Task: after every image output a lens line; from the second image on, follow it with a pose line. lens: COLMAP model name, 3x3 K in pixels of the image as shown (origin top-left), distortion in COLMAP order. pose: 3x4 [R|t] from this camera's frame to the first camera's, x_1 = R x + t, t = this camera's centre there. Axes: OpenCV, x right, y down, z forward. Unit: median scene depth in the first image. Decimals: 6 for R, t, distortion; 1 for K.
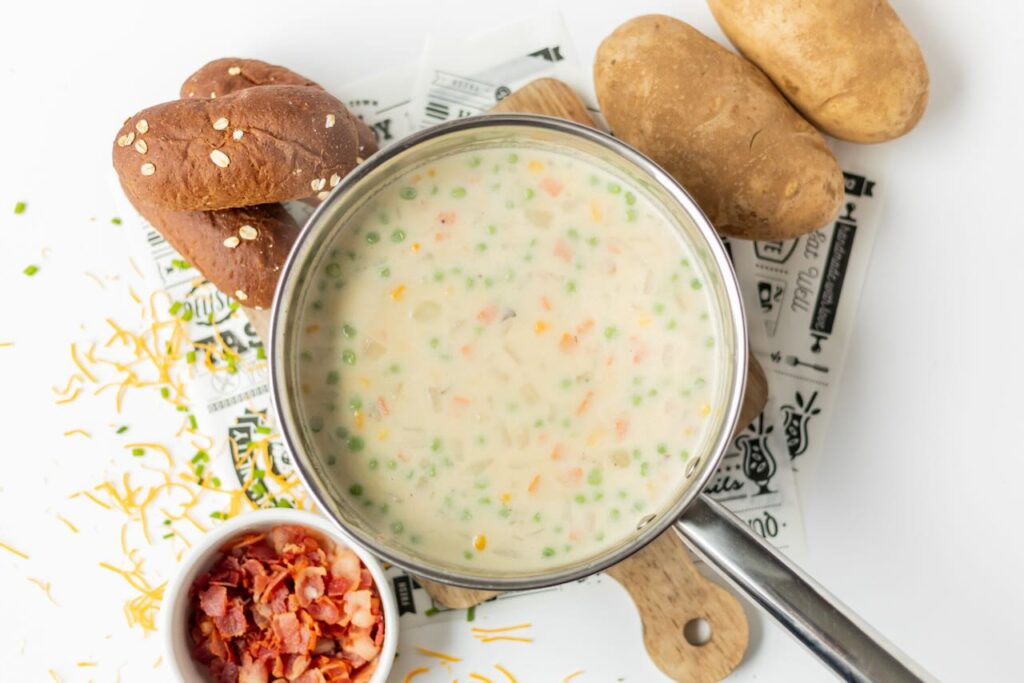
lens RADIAL K [[1498.6, 0, 482.1], [0, 1498.6, 334.5], [0, 0, 1]] dist [0.127717, 0.000000]
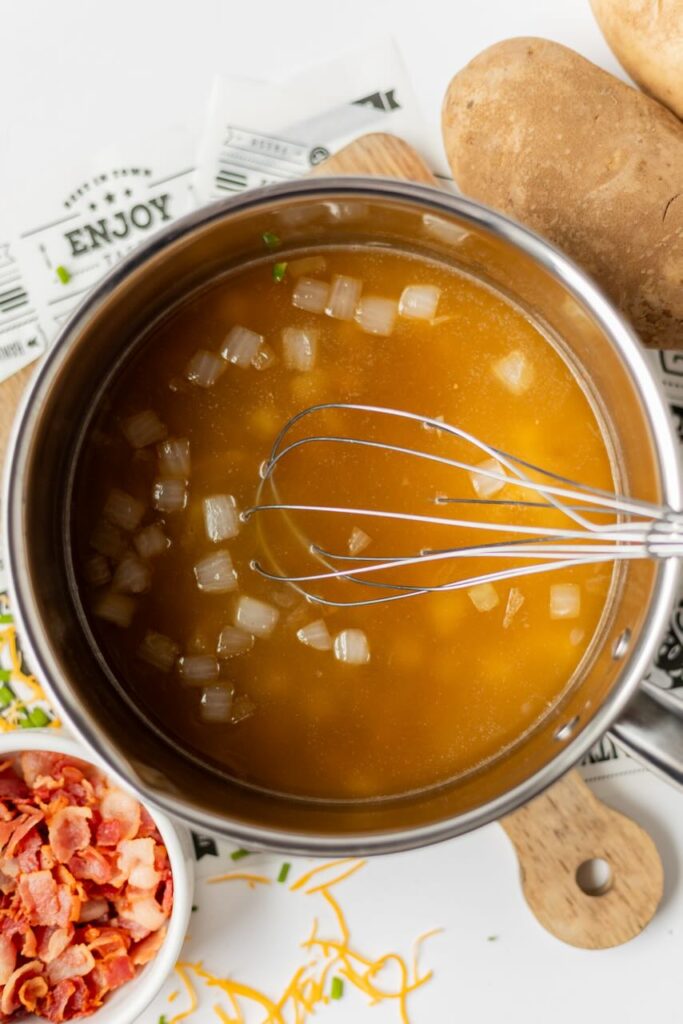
lens RADIAL K [[1498.6, 0, 341.6], [0, 1498.6, 523.2], [0, 0, 1]] dist [0.127717, 0.000000]
pose [[0.999631, -0.022243, 0.015607, 0.009846], [0.021336, 0.998200, 0.056047, -0.022837], [-0.016825, -0.055693, 0.998306, 0.266618]]
